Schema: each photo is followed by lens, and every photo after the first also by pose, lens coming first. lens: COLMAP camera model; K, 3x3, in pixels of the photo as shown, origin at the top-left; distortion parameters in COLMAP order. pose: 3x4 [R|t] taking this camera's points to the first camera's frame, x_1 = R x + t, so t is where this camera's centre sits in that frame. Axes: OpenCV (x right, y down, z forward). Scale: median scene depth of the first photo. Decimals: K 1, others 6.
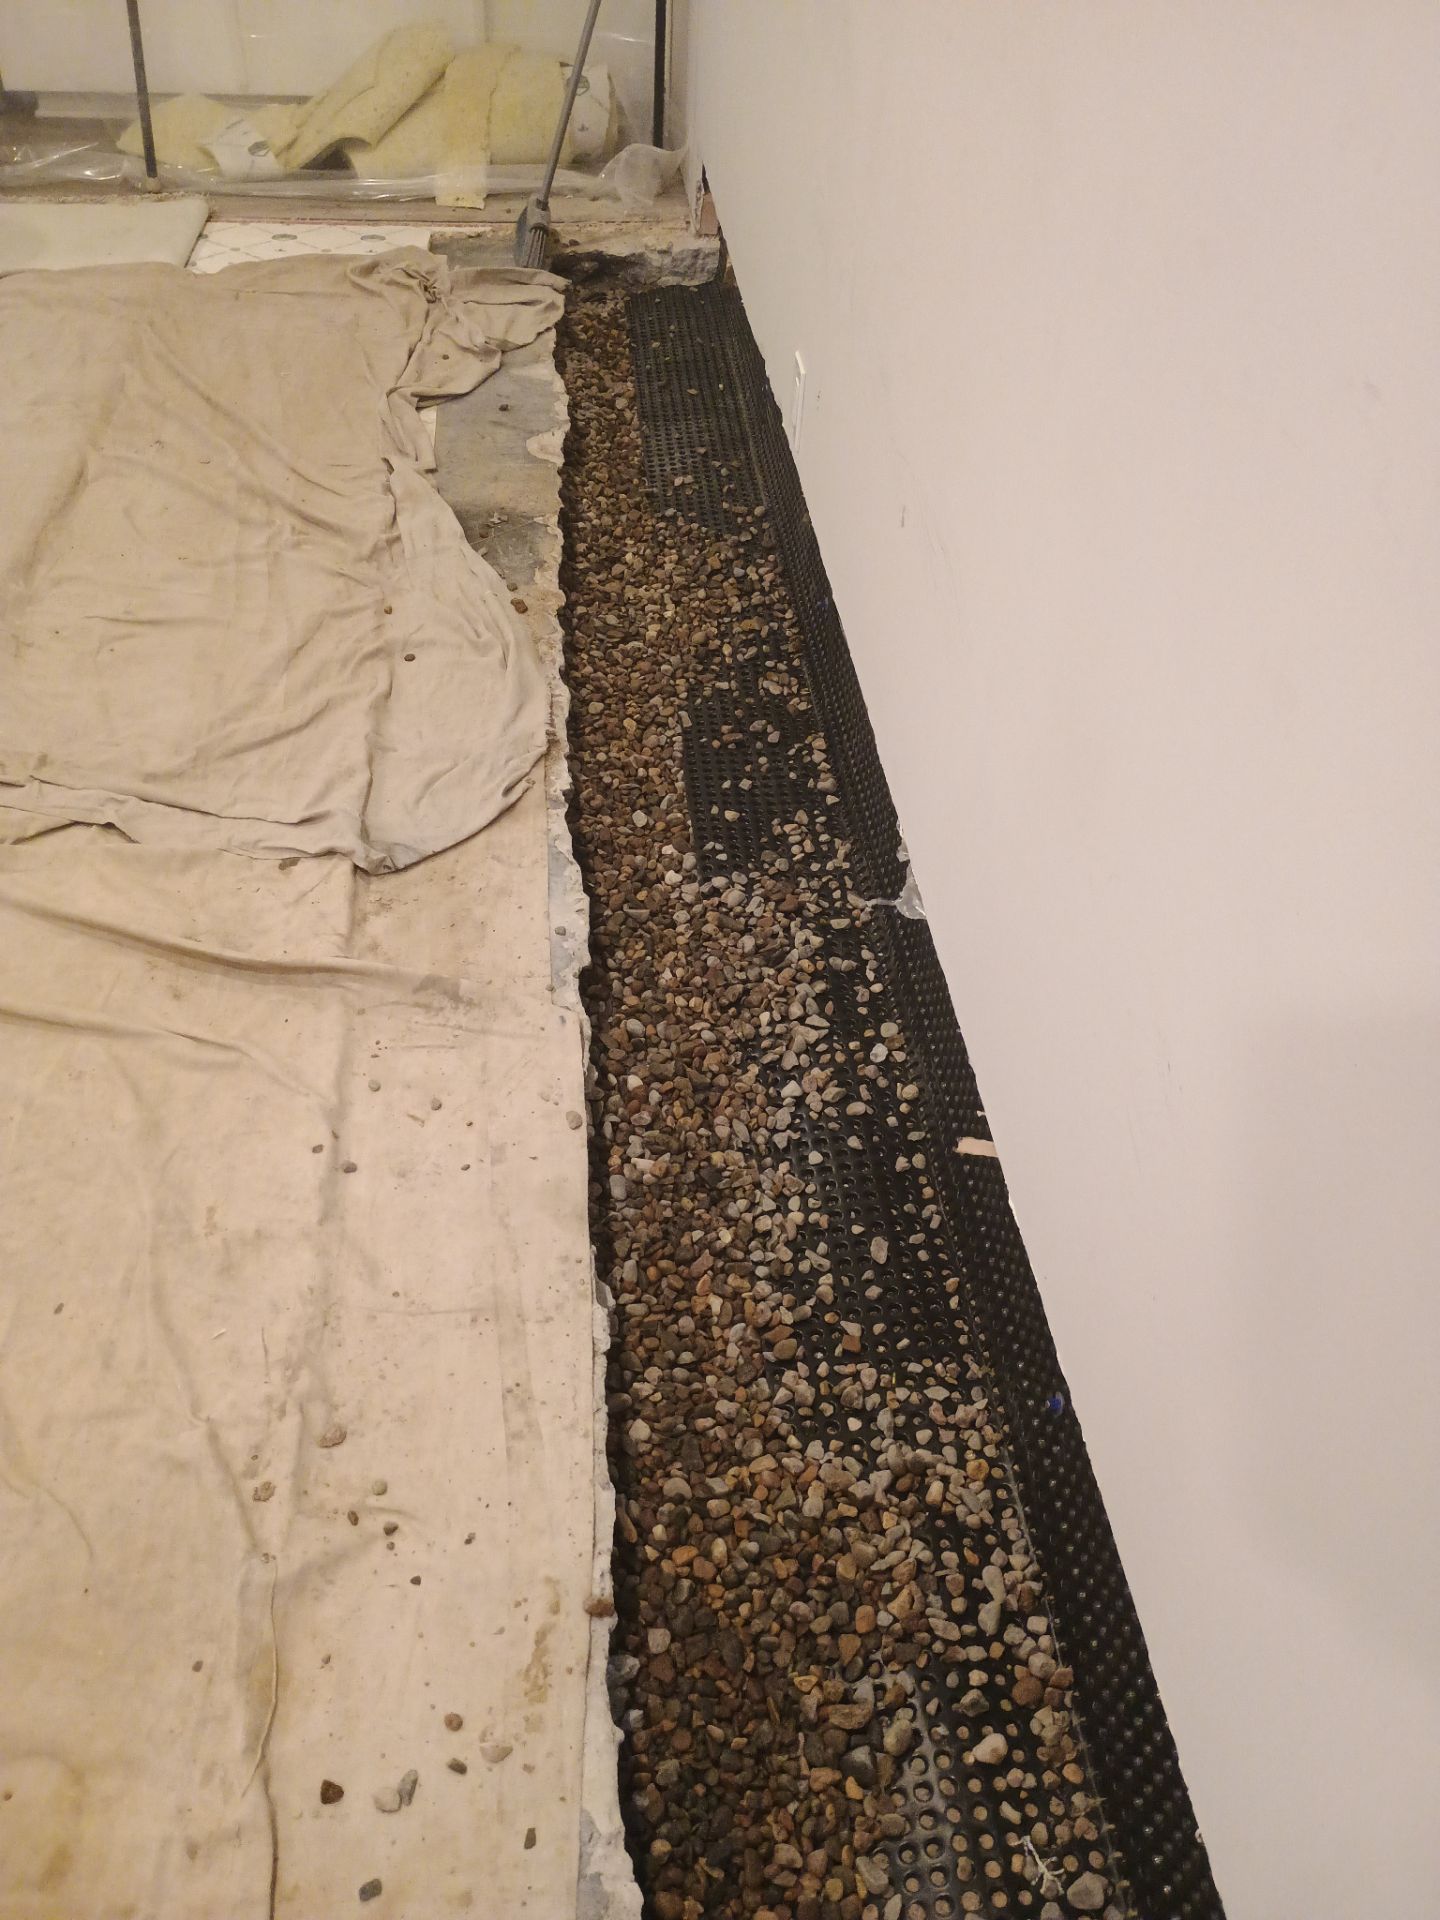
lens RADIAL K [[1643.7, 0, 706.4], [0, 1643.7, 964.1], [0, 0, 1]] dist [0.062348, -0.076962]
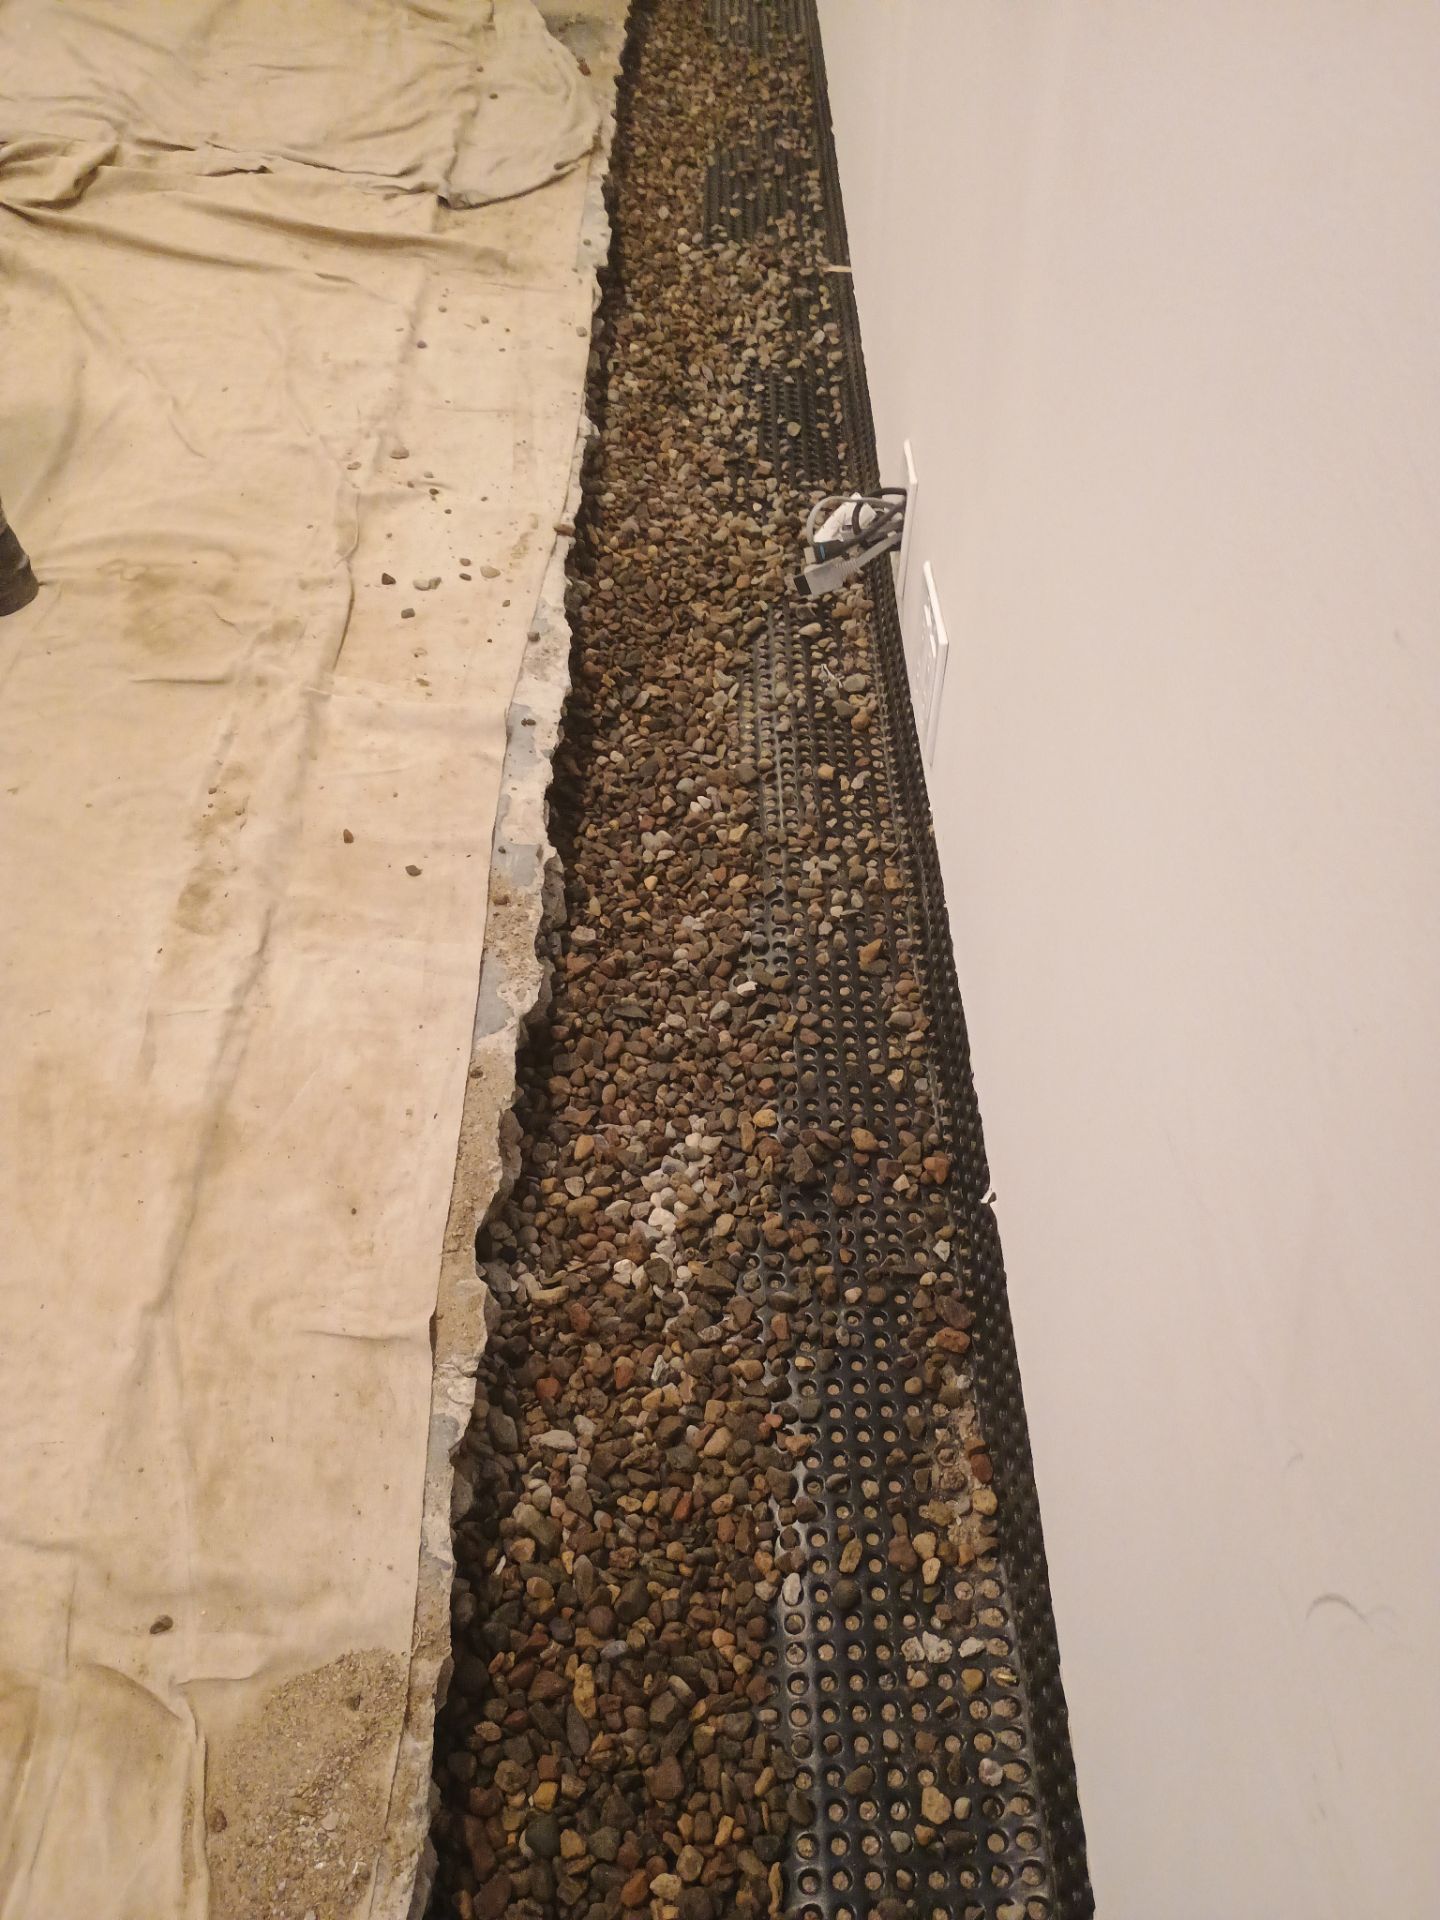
lens RADIAL K [[1643.7, 0, 706.4], [0, 1643.7, 964.1], [0, 0, 1]] dist [0.062348, -0.076962]
pose [[0.995690, 0.049847, -0.078215, 0.140003], [-0.043309, 0.995594, 0.083167, 0.438826], [0.082016, -0.079421, 0.993461, -0.372625]]
